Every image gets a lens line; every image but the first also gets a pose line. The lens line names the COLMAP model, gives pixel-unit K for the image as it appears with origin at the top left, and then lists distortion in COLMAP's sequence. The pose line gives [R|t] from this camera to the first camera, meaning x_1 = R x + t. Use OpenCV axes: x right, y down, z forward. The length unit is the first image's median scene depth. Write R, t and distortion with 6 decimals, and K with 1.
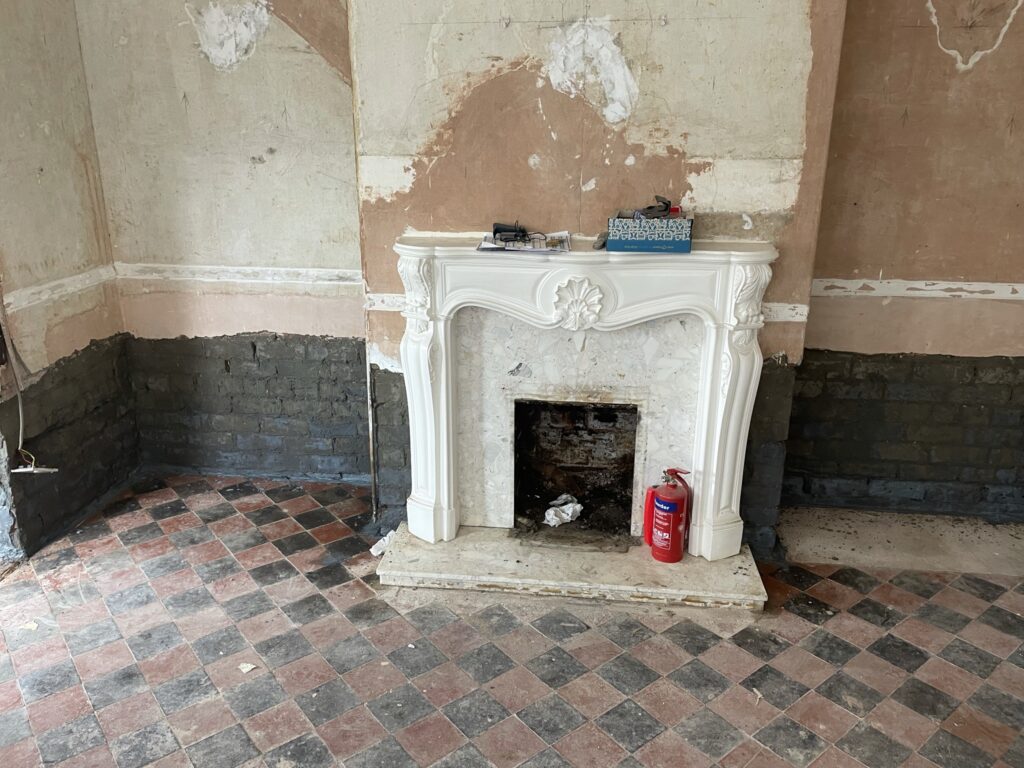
lens RADIAL K [[774.5, 0, 511.8], [0, 774.5, 377.3], [0, 0, 1]] dist [0.014422, -0.033936]
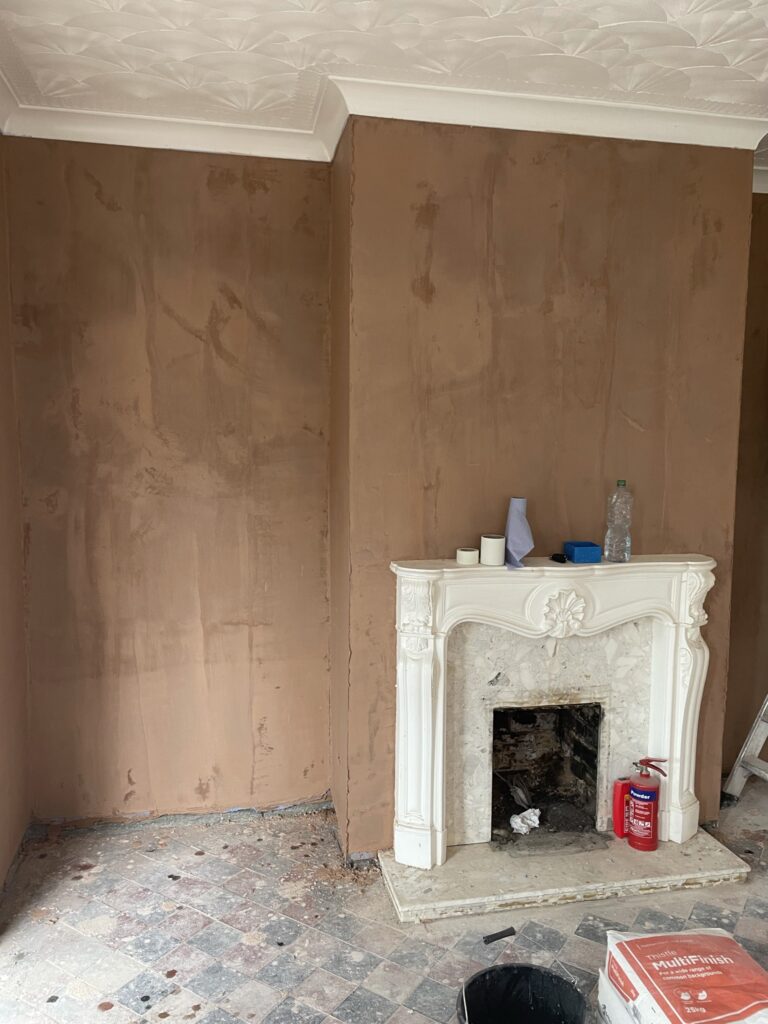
lens RADIAL K [[774.5, 0, 389.4], [0, 774.5, 507.3], [0, 0, 1]] dist [0.014422, -0.033936]
pose [[0.948396, -0.018075, 0.316572, -0.467354], [0.088549, 0.973752, -0.209681, -0.029985], [-0.304473, 0.226893, 0.925103, 0.014126]]
